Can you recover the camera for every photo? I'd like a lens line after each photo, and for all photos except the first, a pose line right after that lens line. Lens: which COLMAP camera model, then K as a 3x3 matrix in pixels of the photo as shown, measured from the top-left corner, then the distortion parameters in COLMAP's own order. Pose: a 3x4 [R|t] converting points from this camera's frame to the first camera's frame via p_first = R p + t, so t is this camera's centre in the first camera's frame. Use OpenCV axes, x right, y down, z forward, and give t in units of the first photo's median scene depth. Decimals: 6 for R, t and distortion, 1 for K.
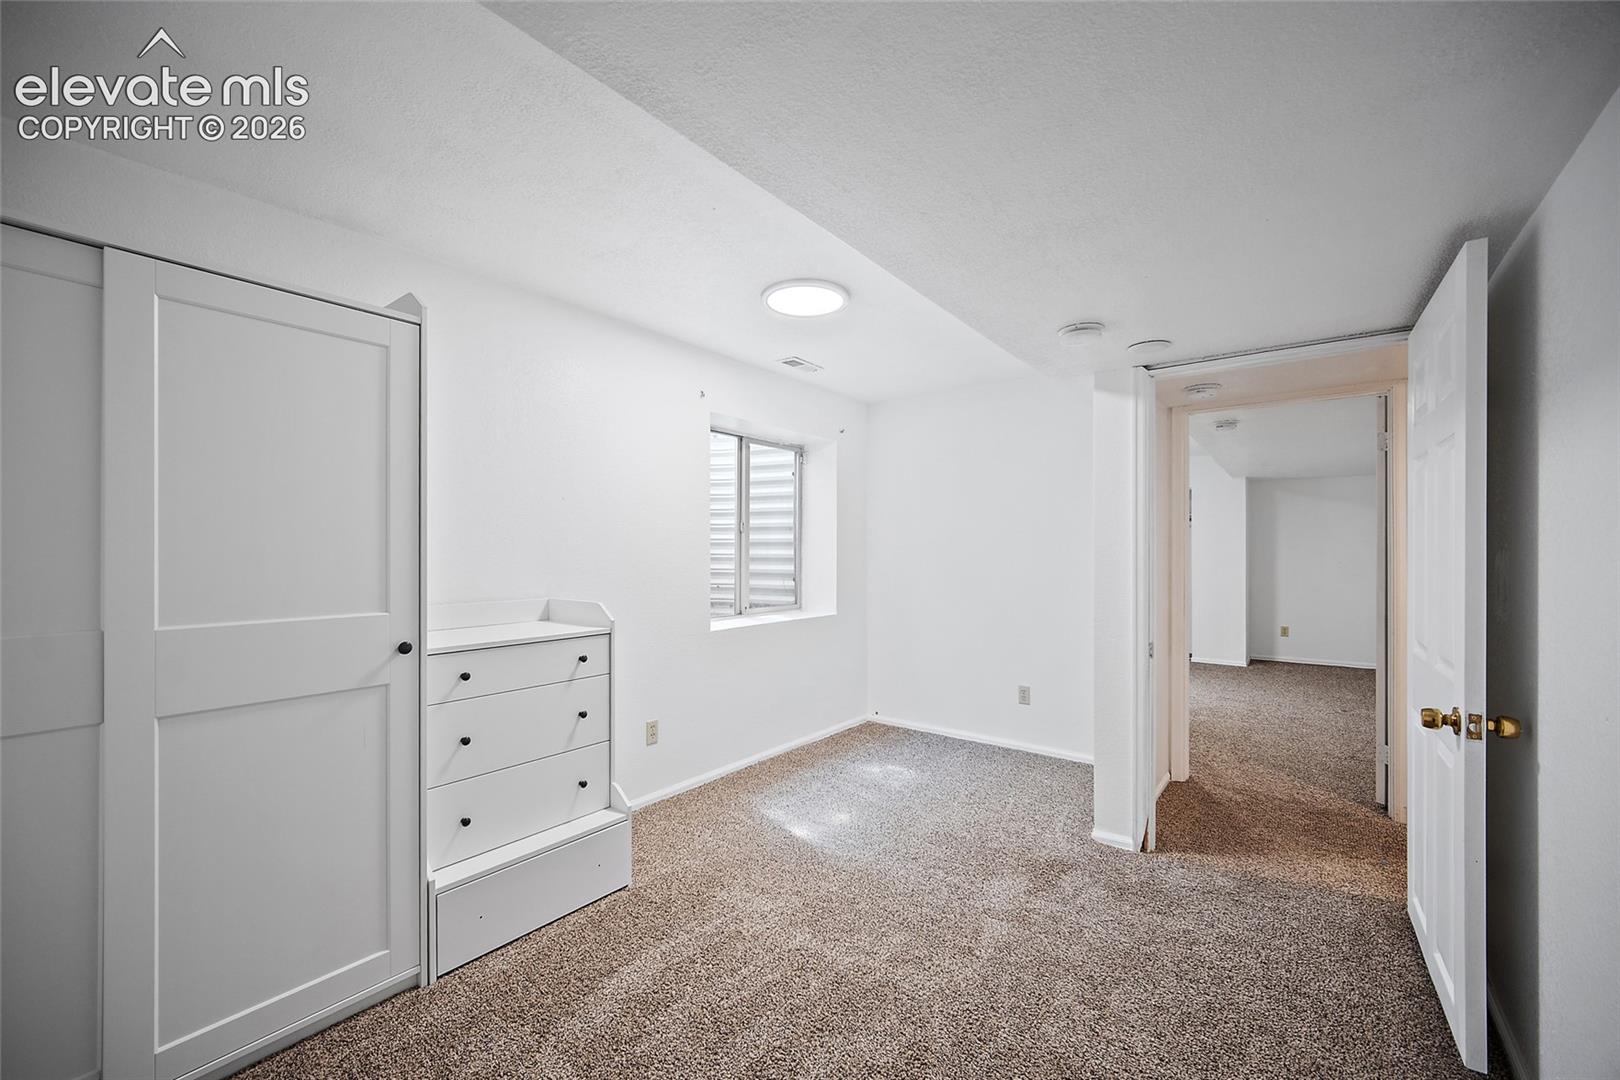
lens RADIAL K [[640.5, 0, 814.2], [0, 640.5, 546.7], [0, 0, 1]] dist [-0.002732, 0.000814]
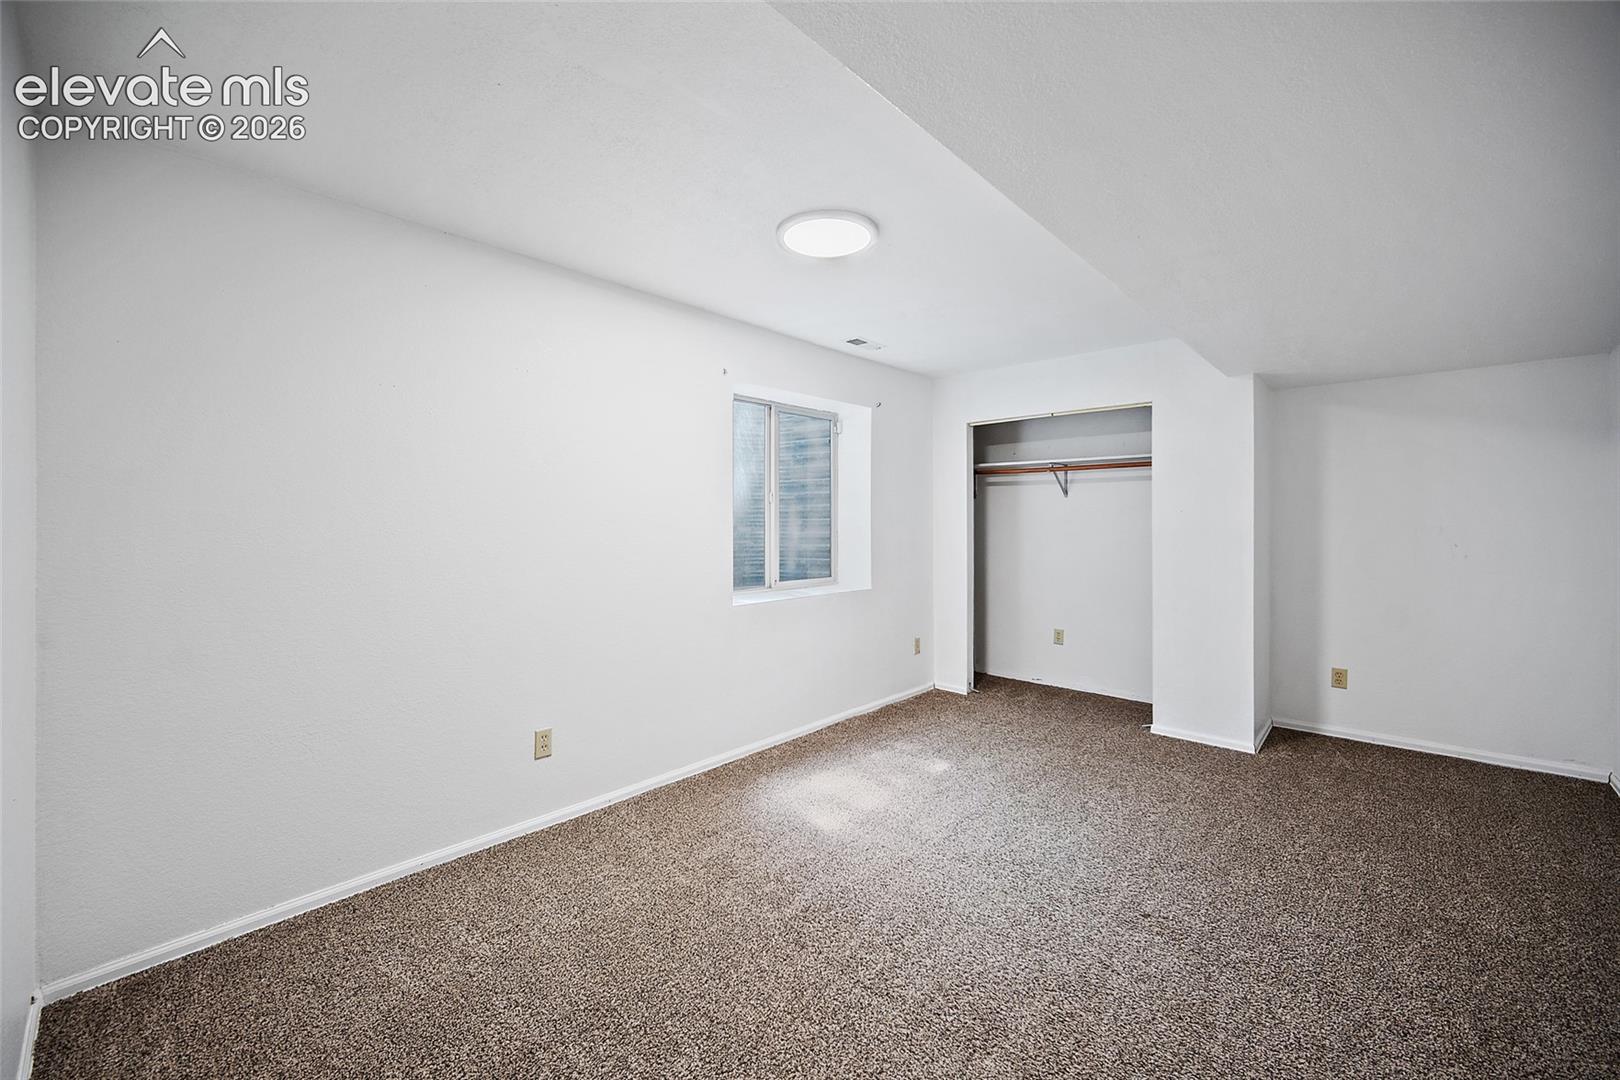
lens RADIAL K [[640.5, 0, 804.1], [0, 640.5, 526.8], [0, 0, 1]] dist [-0.002732, 0.000814]
pose [[0.995519, -0.005556, -0.094400, 0.215100], [0.006711, 0.999906, 0.011930, 0.000845], [0.094325, -0.012510, 0.995463, 0.271240]]
